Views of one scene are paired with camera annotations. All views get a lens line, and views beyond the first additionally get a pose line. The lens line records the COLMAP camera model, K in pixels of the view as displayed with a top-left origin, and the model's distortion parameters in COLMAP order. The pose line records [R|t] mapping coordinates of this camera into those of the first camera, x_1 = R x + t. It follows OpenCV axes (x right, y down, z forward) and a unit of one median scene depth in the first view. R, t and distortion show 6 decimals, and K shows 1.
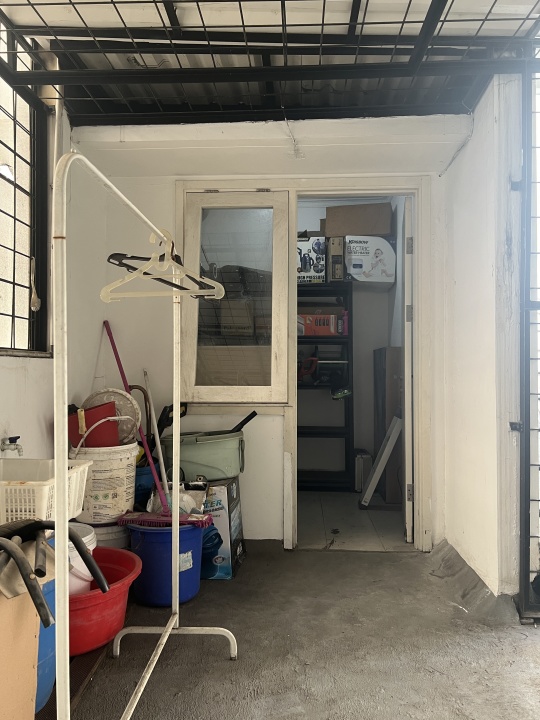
lens RADIAL K [[537.1, 0, 270.0], [0, 537.1, 360.0], [0, 0, 1]] dist [0.006080, 0.000083]
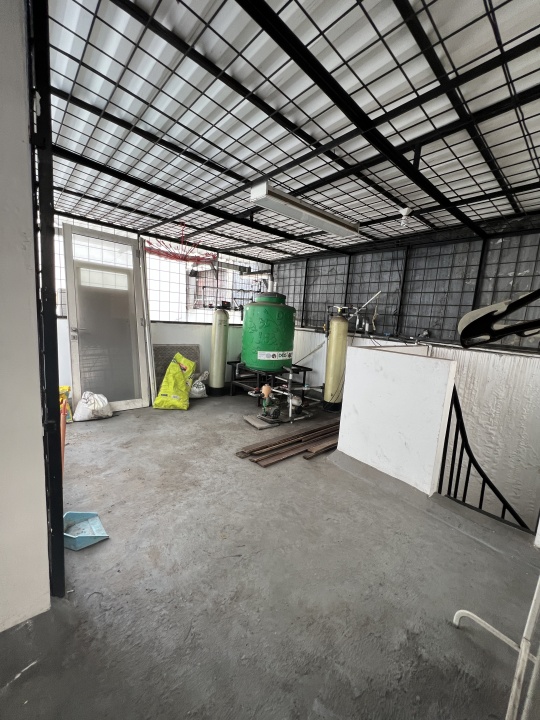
lens RADIAL K [[285.9, 0, 270.0], [0, 285.9, 360.0], [0, 0, 1]] dist [0.000411, -0.000070]
pose [[-0.691562, -0.148574, 0.706872, -0.124434], [-0.077586, 0.988235, 0.131806, -0.080619], [-0.718138, 0.036308, -0.694953, 0.966910]]
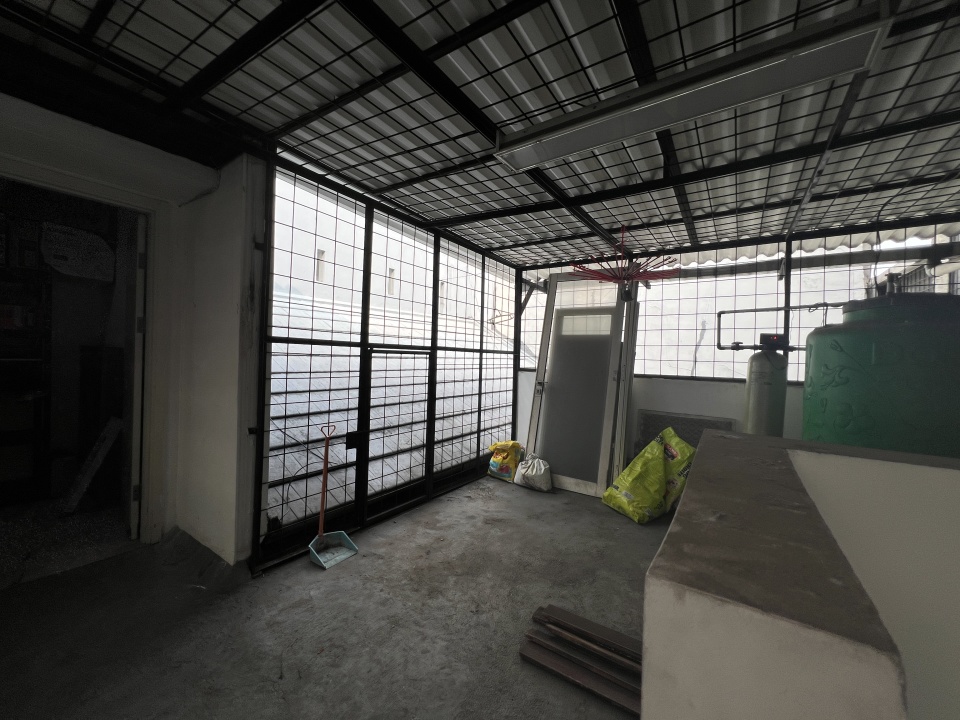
lens RADIAL K [[381.2, 0, 480.0], [0, 381.2, 360.0], [0, 0, 1]] dist [0.000411, -0.000070]
pose [[0.520087, 0.011701, 0.854033, -0.050512], [-0.044463, 0.998921, 0.013391, -0.083691], [-0.852955, -0.044937, 0.520046, 0.048824]]
